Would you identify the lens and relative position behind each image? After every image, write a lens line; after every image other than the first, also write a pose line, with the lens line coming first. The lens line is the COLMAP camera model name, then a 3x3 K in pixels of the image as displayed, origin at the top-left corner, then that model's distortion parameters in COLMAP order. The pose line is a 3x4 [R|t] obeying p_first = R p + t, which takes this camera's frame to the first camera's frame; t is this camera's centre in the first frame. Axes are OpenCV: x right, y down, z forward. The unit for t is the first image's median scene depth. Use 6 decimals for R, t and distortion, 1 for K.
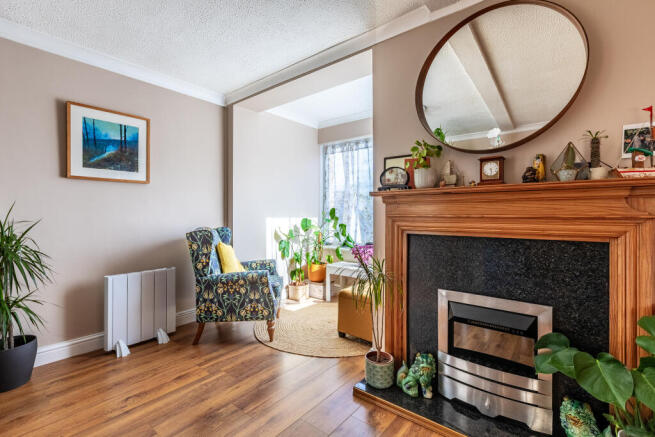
lens RADIAL K [[301.9, 0, 296.9], [0, 301.9, 213.1], [0, 0, 1]] dist [0.001363, 0.000158]
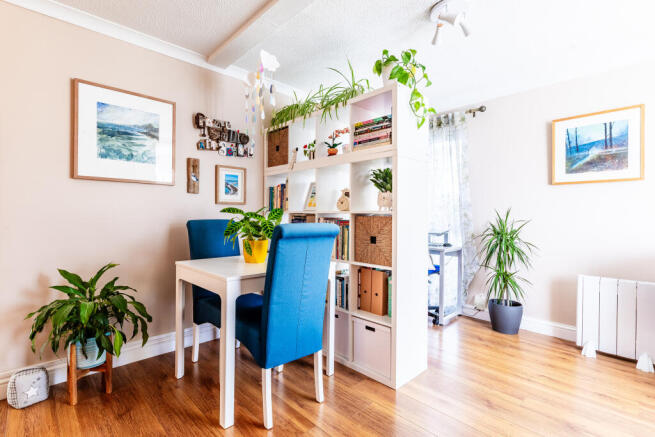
lens RADIAL K [[305.7, 0, 327.6], [0, 305.7, 213.3], [0, 0, 1]] dist [-0.000003, -0.000075]
pose [[-0.068957, 0.000171, -0.997620, 0.486357], [-0.007901, 0.999969, 0.000717, 0.002047], [0.997588, 0.007932, -0.068954, 0.194851]]
